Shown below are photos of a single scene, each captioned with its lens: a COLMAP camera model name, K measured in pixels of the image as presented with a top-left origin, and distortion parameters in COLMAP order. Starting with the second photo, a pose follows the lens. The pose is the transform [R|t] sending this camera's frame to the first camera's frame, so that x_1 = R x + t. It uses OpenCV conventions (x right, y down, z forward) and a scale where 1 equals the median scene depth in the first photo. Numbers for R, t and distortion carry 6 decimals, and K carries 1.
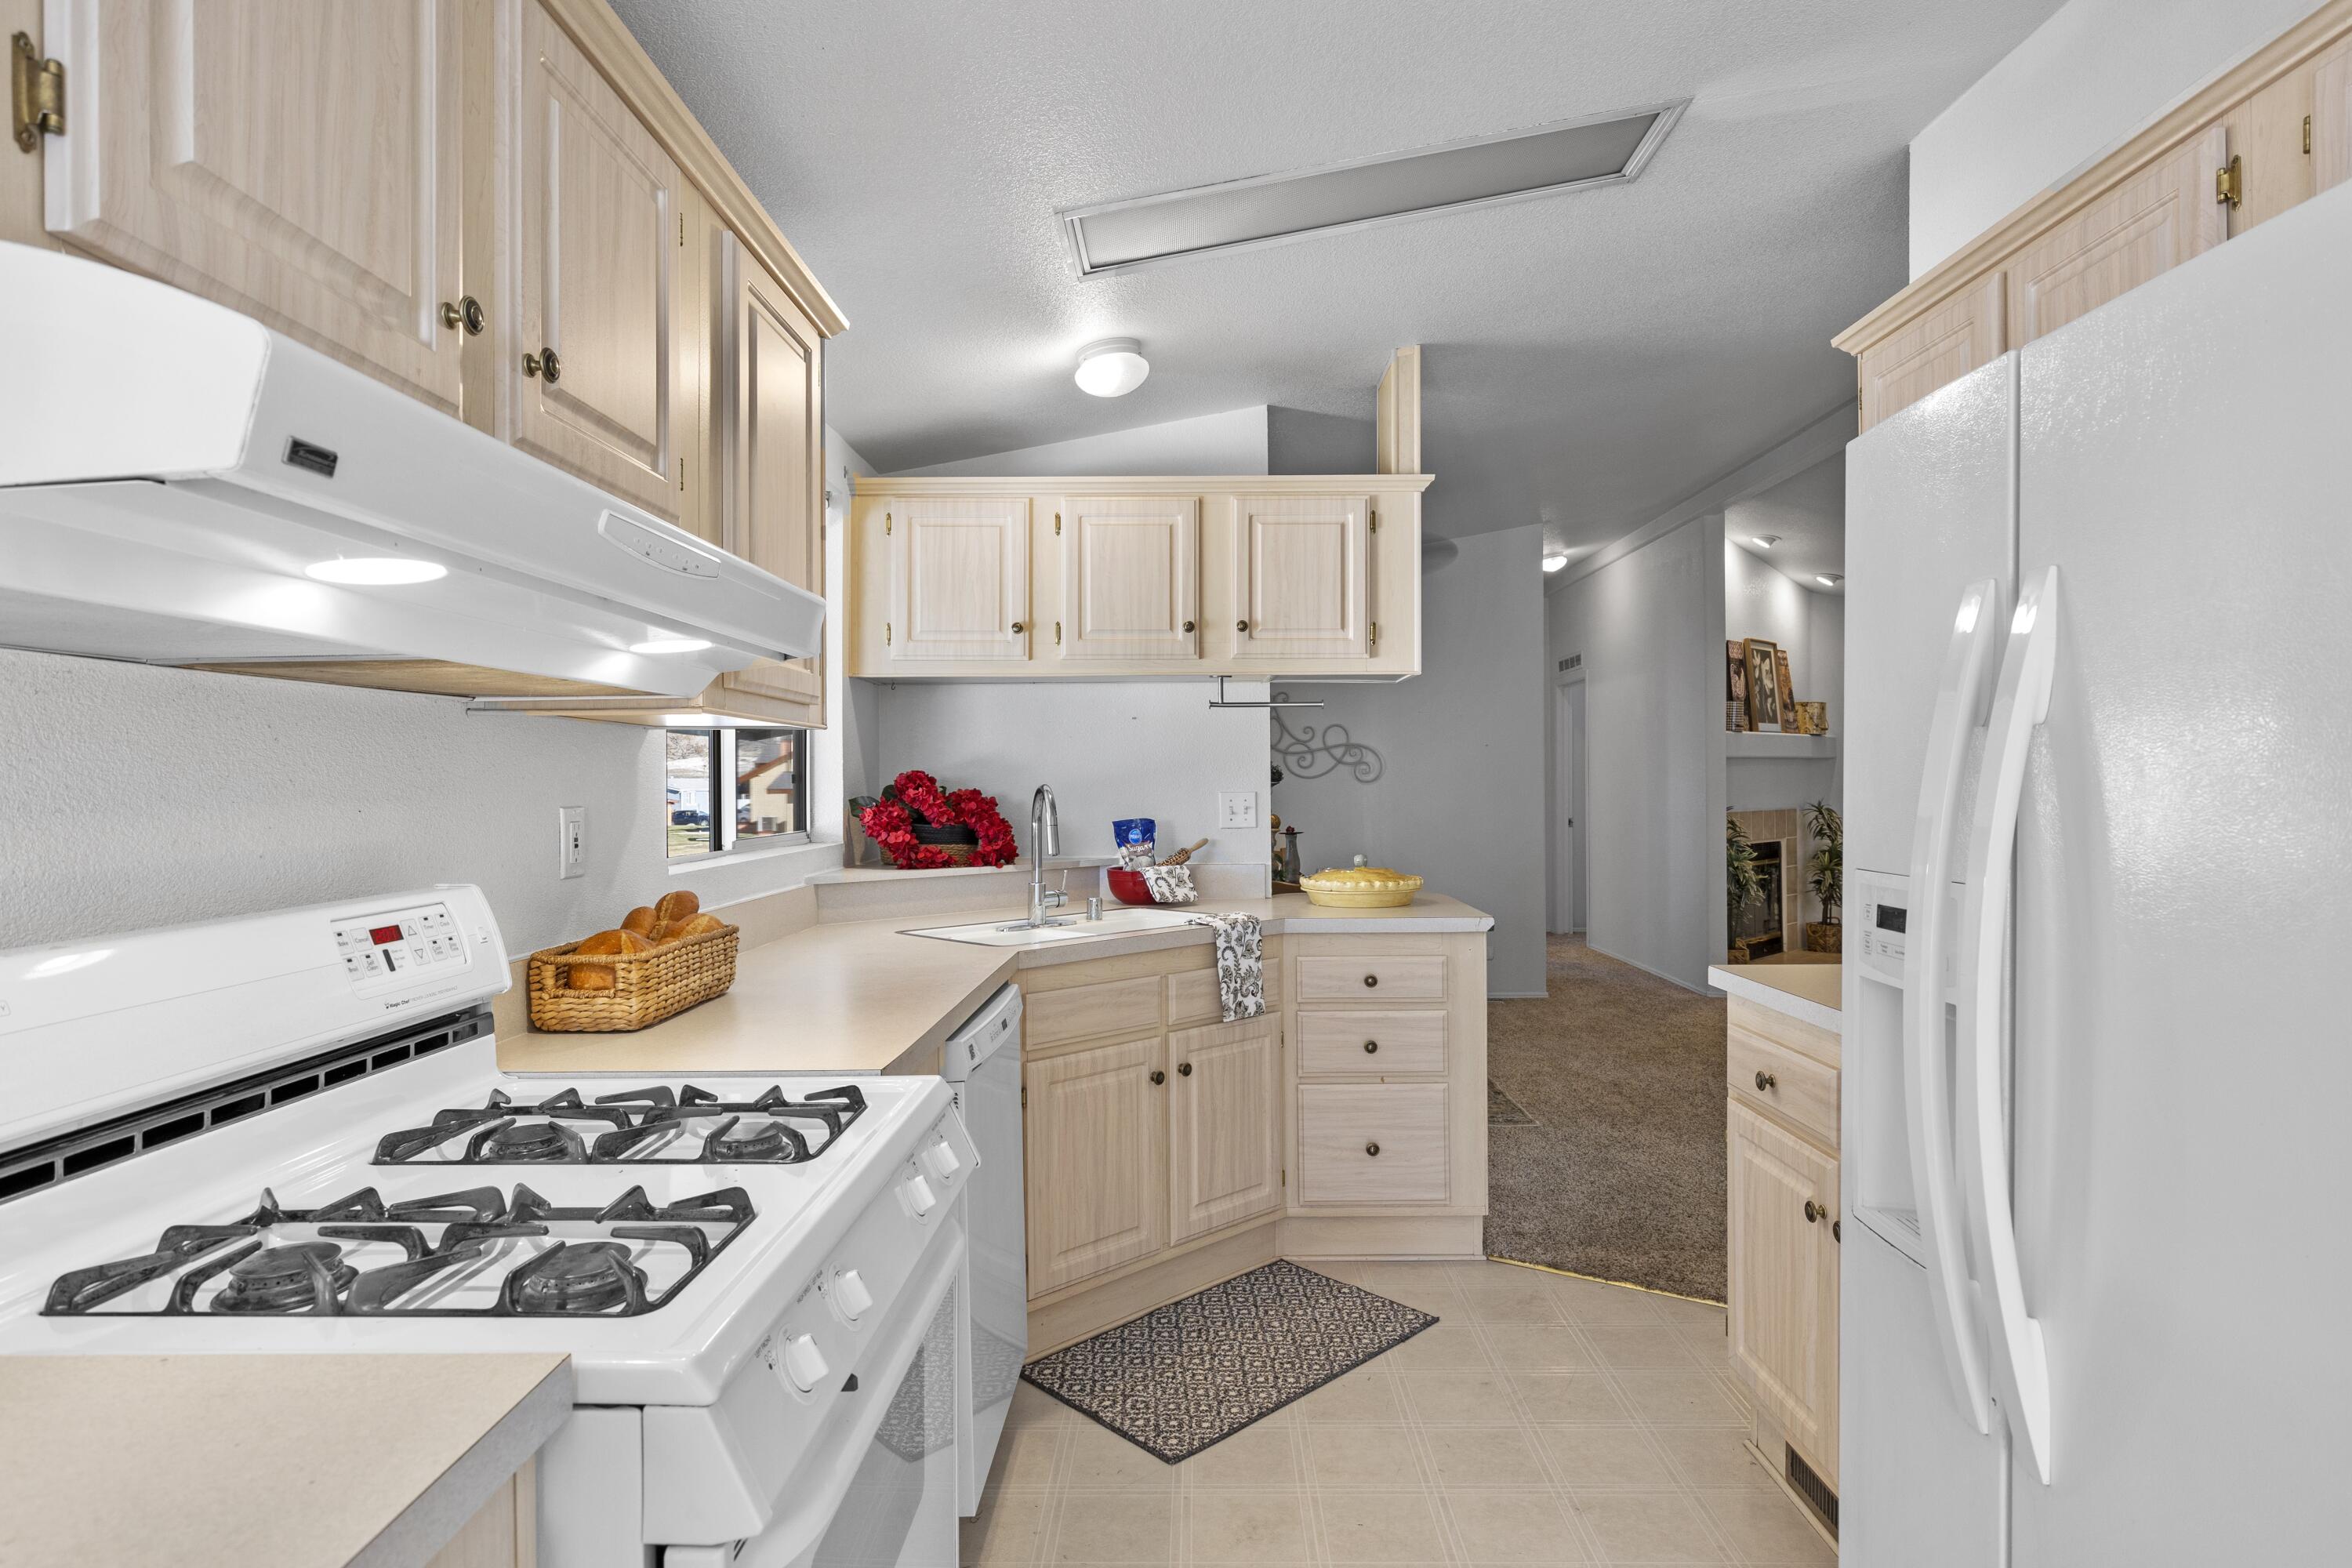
lens RADIAL K [[1267.0, 0, 1176.0], [0, 1267.0, 784.0], [0, 0, 1]] dist [-0.001143, -0.000007]
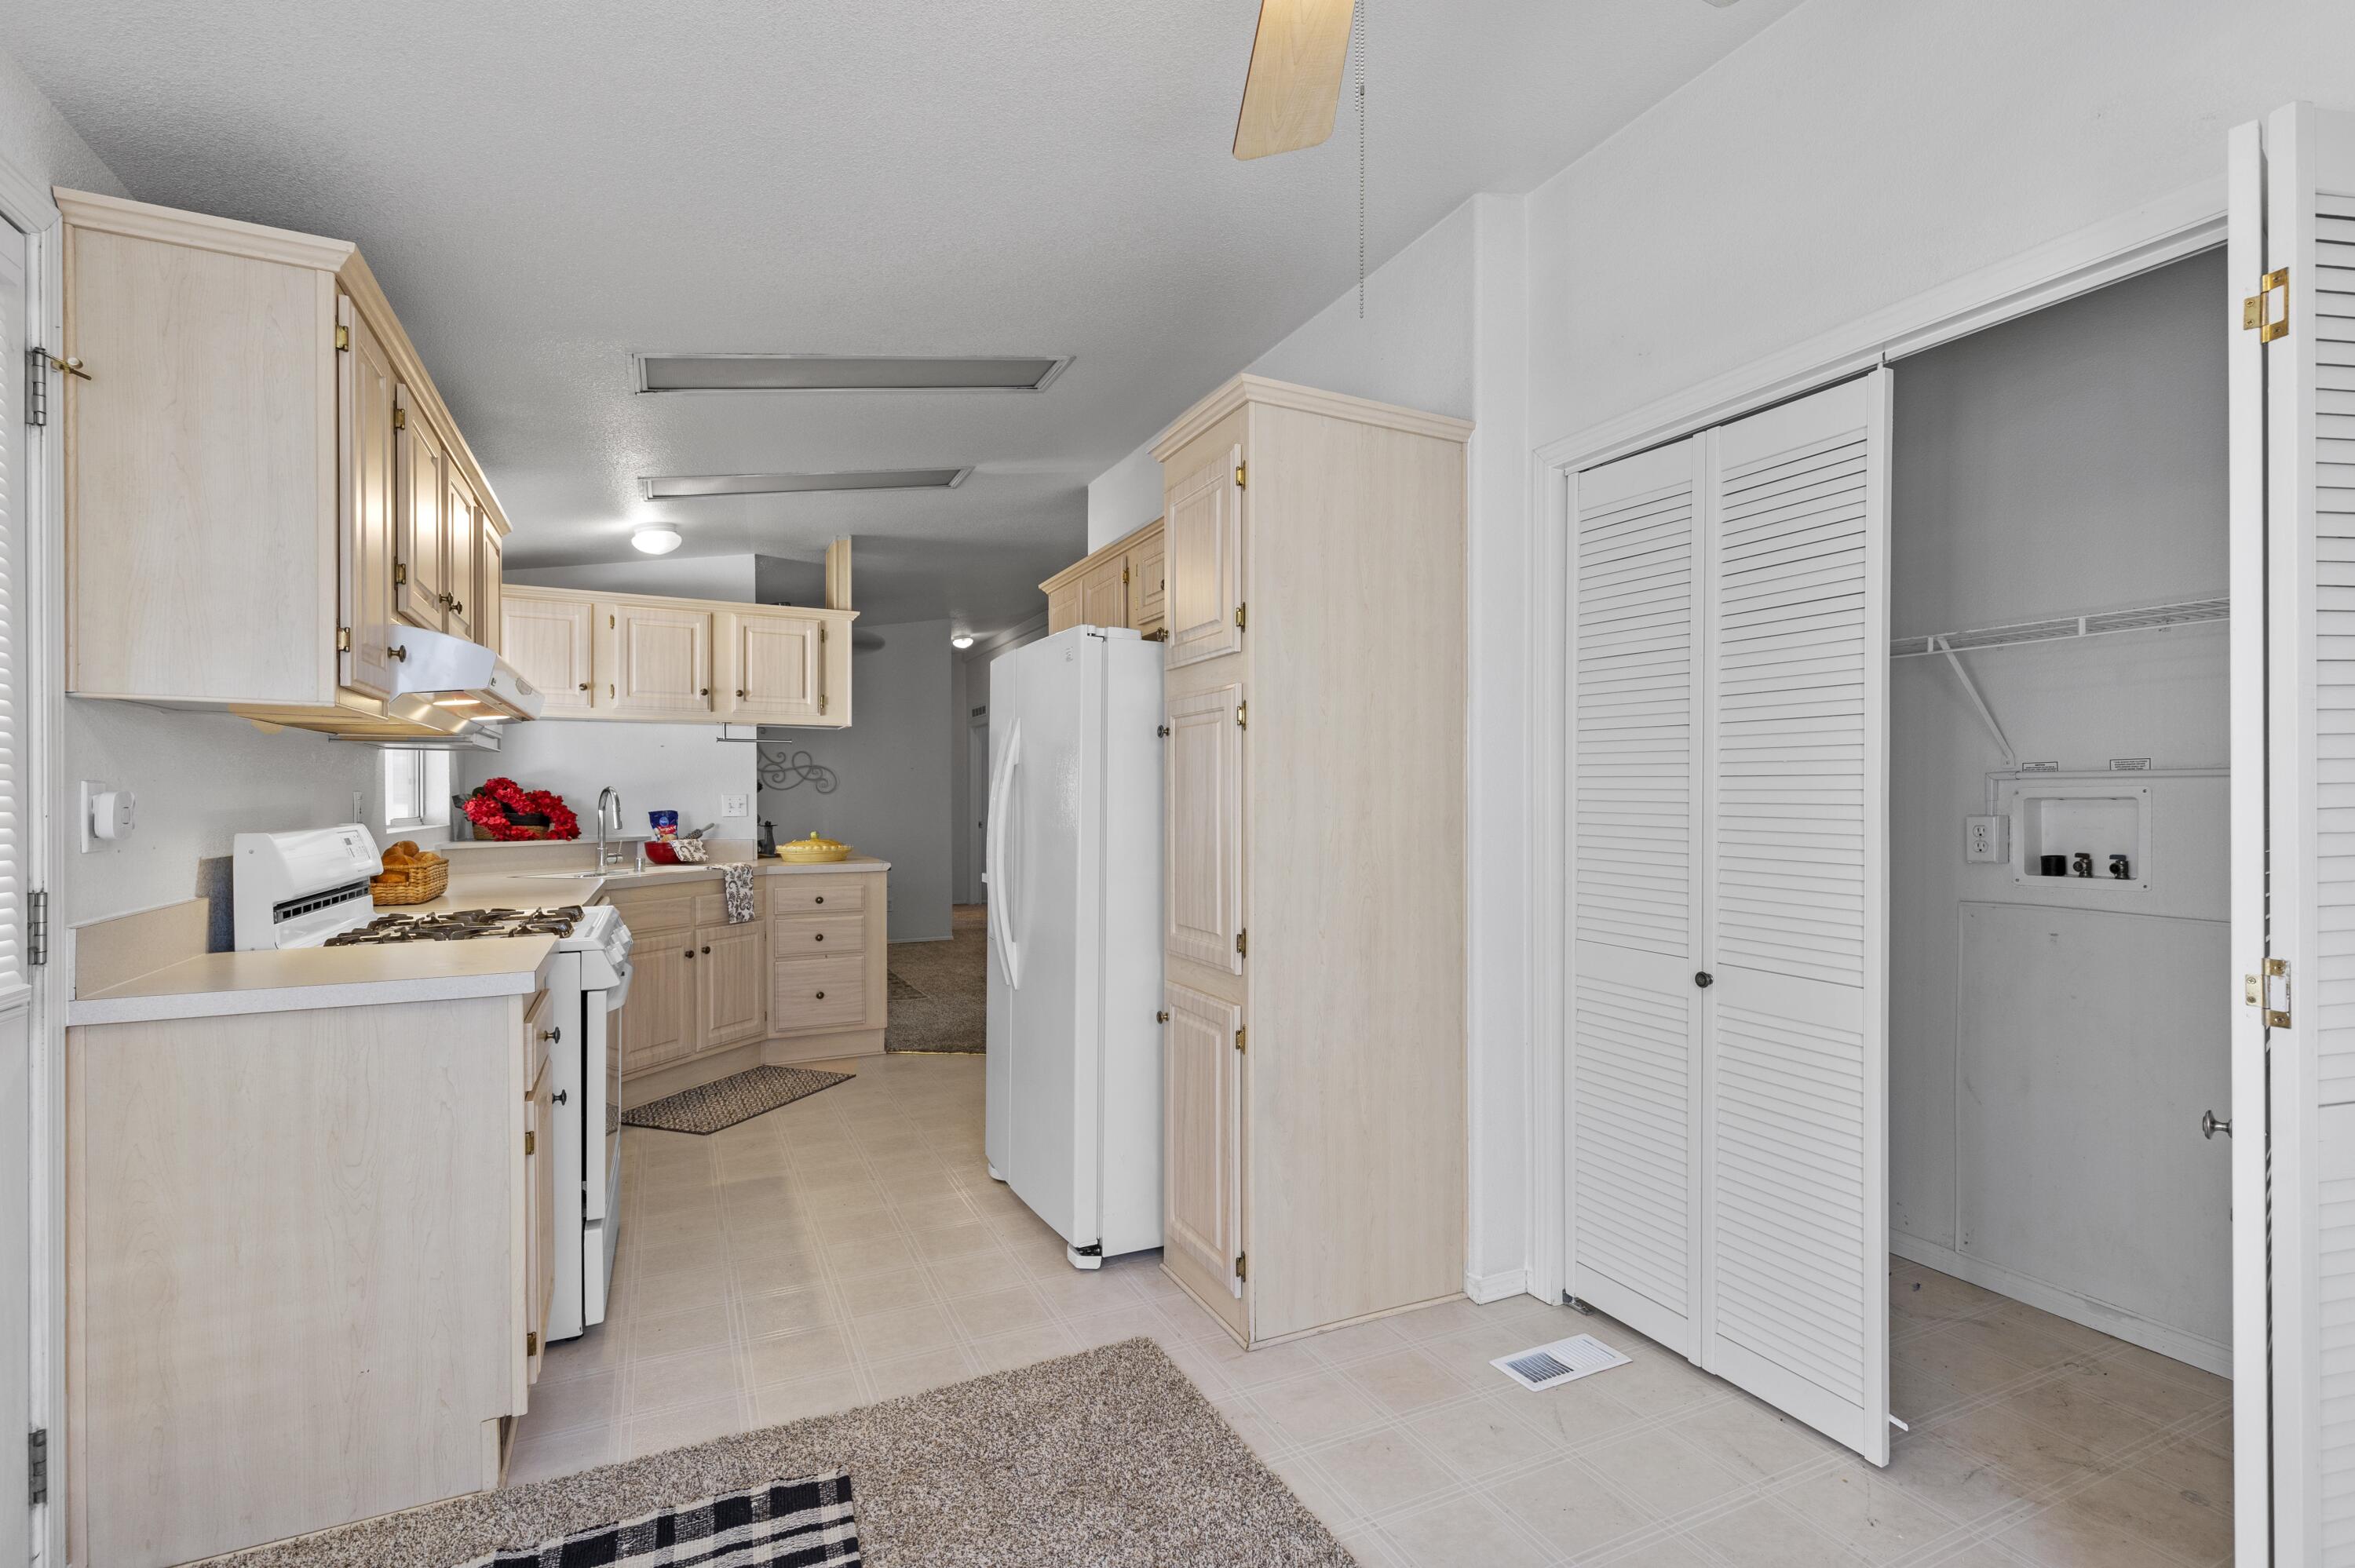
lens RADIAL K [[1061.5, 0, 1182.1], [0, 1061.5, 807.2], [0, 0, 1]] dist [0.014039, -0.000098]
pose [[0.893456, 0.002451, 0.449143, -0.055089], [-0.005047, 0.999977, 0.004581, 0.015064], [-0.449122, -0.006360, 0.893448, -0.501447]]
